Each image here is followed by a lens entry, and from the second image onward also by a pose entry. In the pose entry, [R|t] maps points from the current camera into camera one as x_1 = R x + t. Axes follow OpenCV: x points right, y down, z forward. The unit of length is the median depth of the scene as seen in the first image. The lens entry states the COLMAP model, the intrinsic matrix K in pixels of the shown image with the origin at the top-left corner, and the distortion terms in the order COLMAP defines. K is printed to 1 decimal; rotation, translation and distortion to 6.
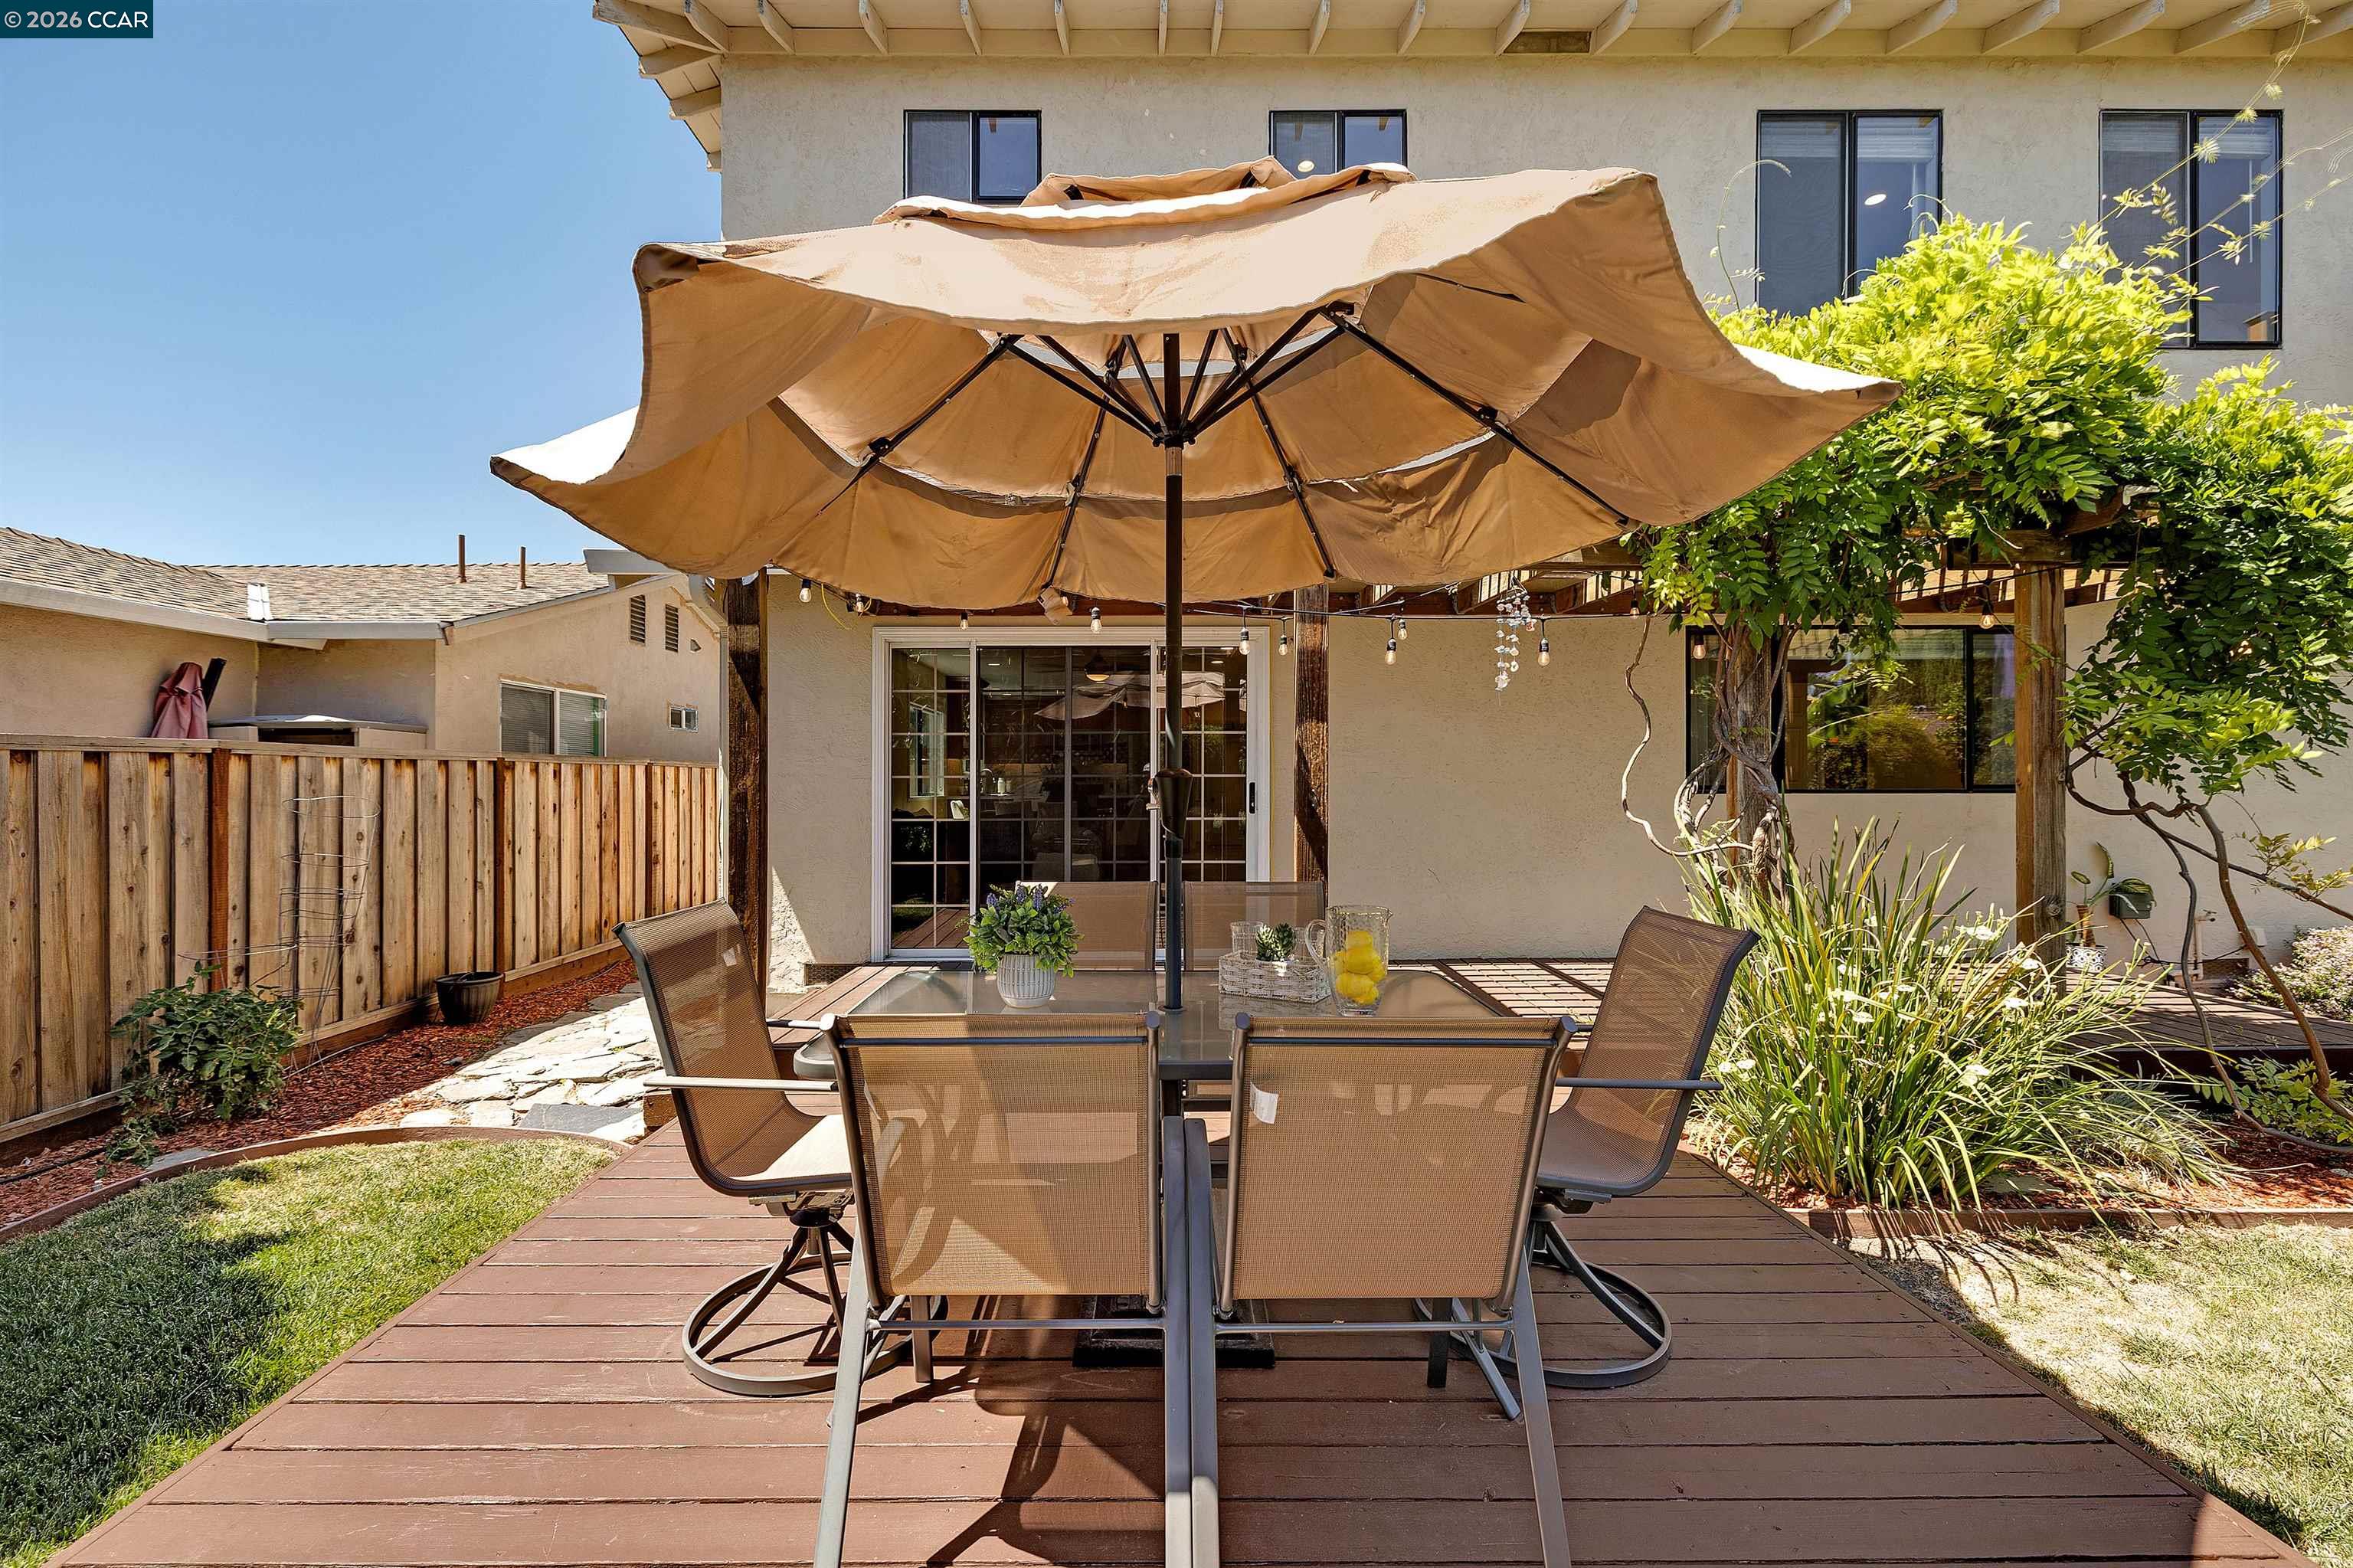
lens RADIAL K [[984.4, 0, 1174.7], [0, 984.4, 784.0], [0, 0, 1]] dist [-0.002495, -0.000194]
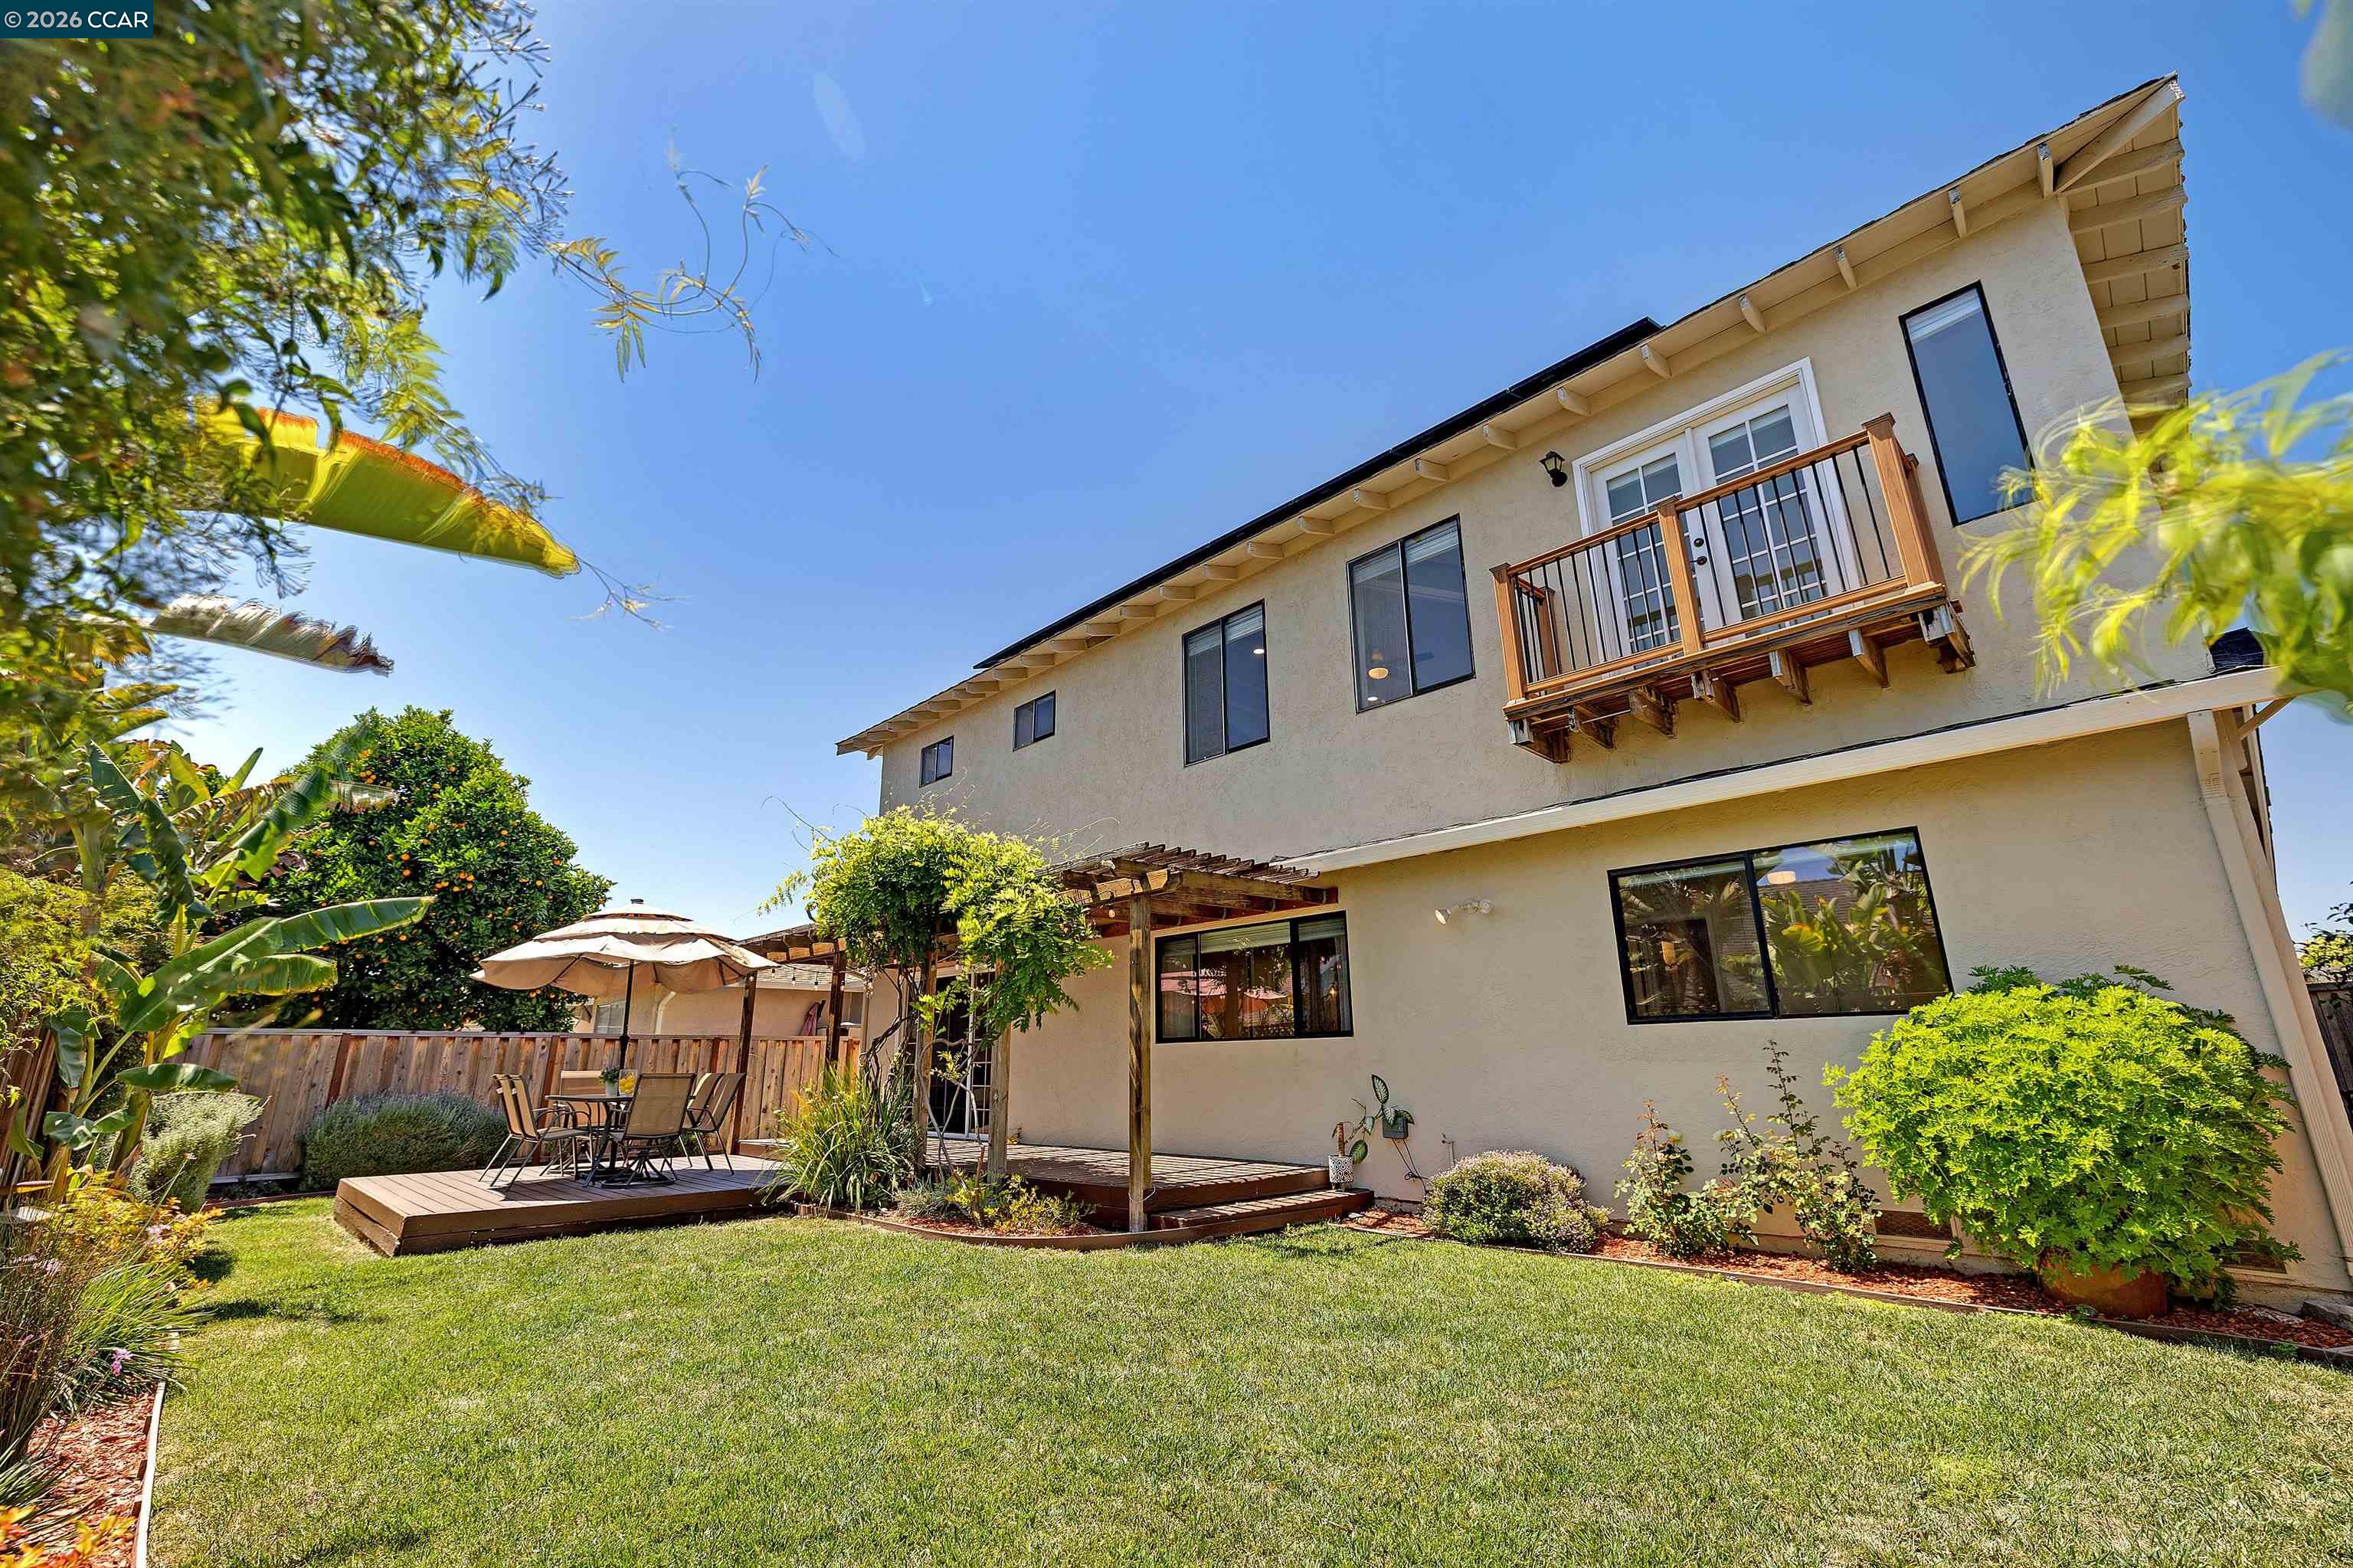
lens RADIAL K [[984.4, 0, 1170.1], [0, 984.4, 783.2], [0, 0, 1]] dist [-0.002495, -0.000194]
pose [[0.695306, -0.204645, -0.688963, 1.726307], [-0.005145, 0.957164, -0.289502, 0.065921], [0.718695, 0.204837, 0.664469, -0.115068]]
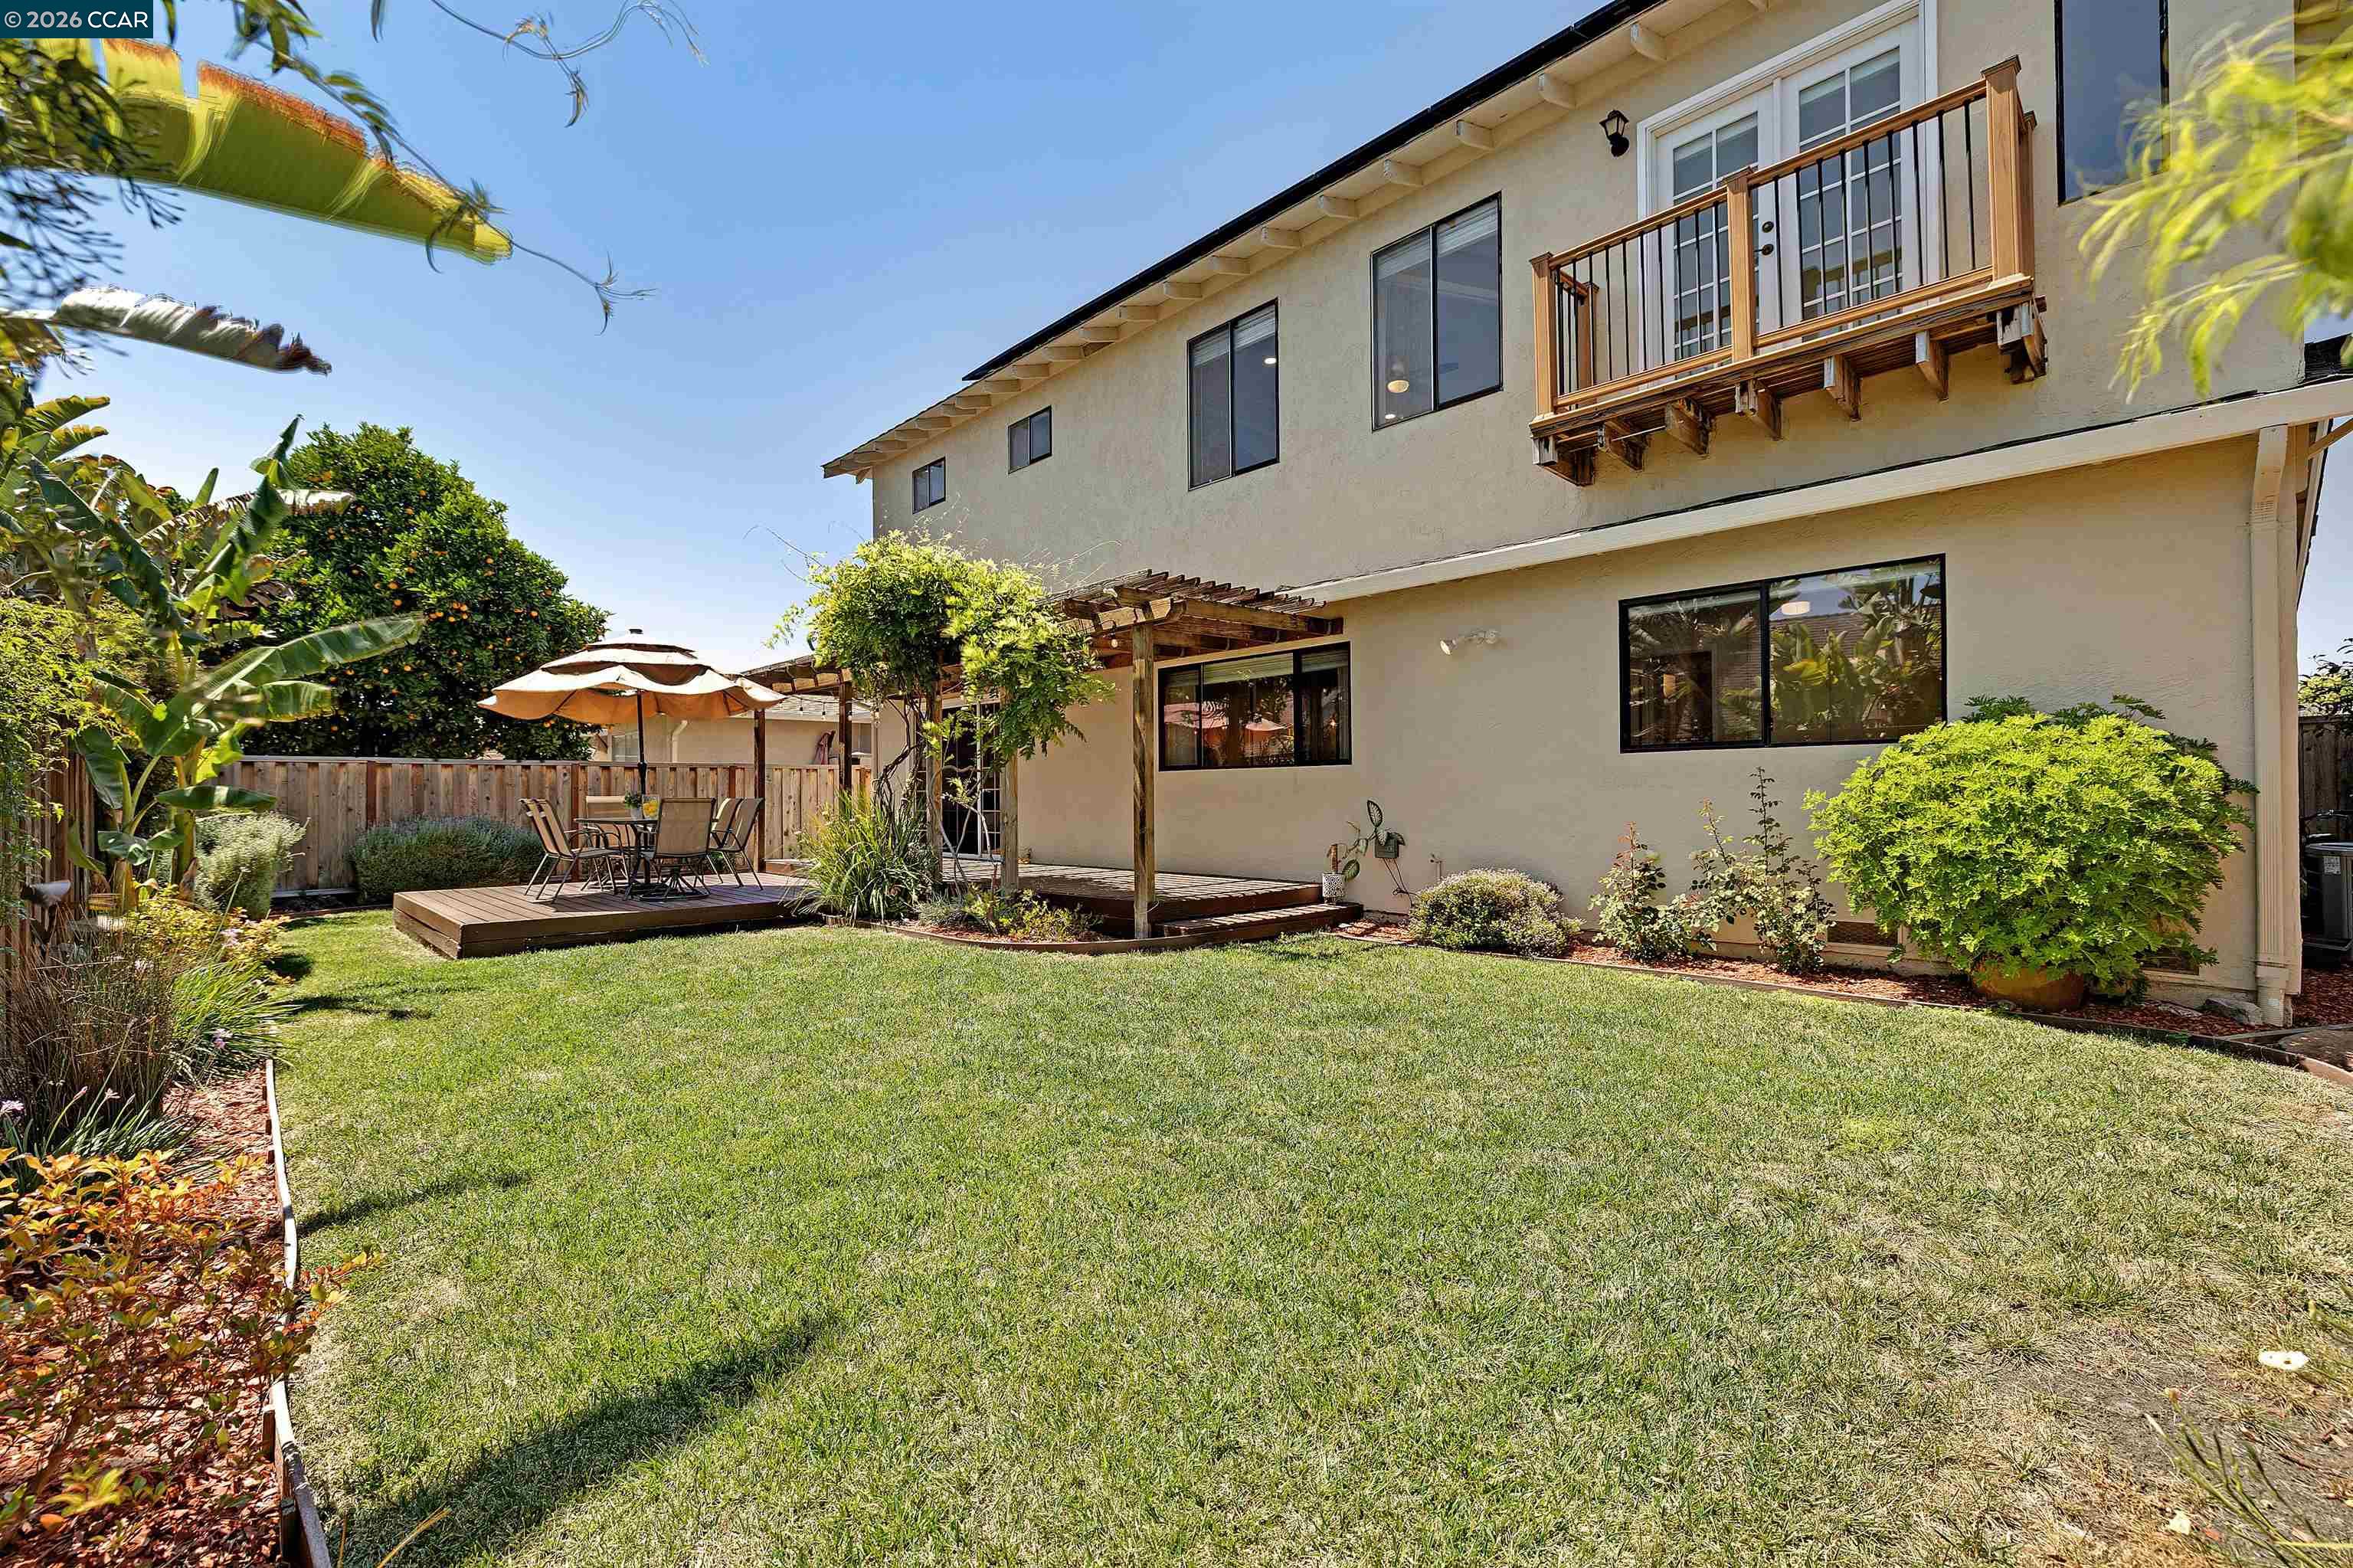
lens RADIAL K [[984.4, 0, 1174.0], [0, 984.4, 790.4], [0, 0, 1]] dist [-0.002495, -0.000194]
pose [[0.696072, -0.008960, -0.717916, 1.721380], [-0.007828, 0.999768, -0.020068, 0.072417], [0.717930, 0.019589, 0.695840, -0.110364]]
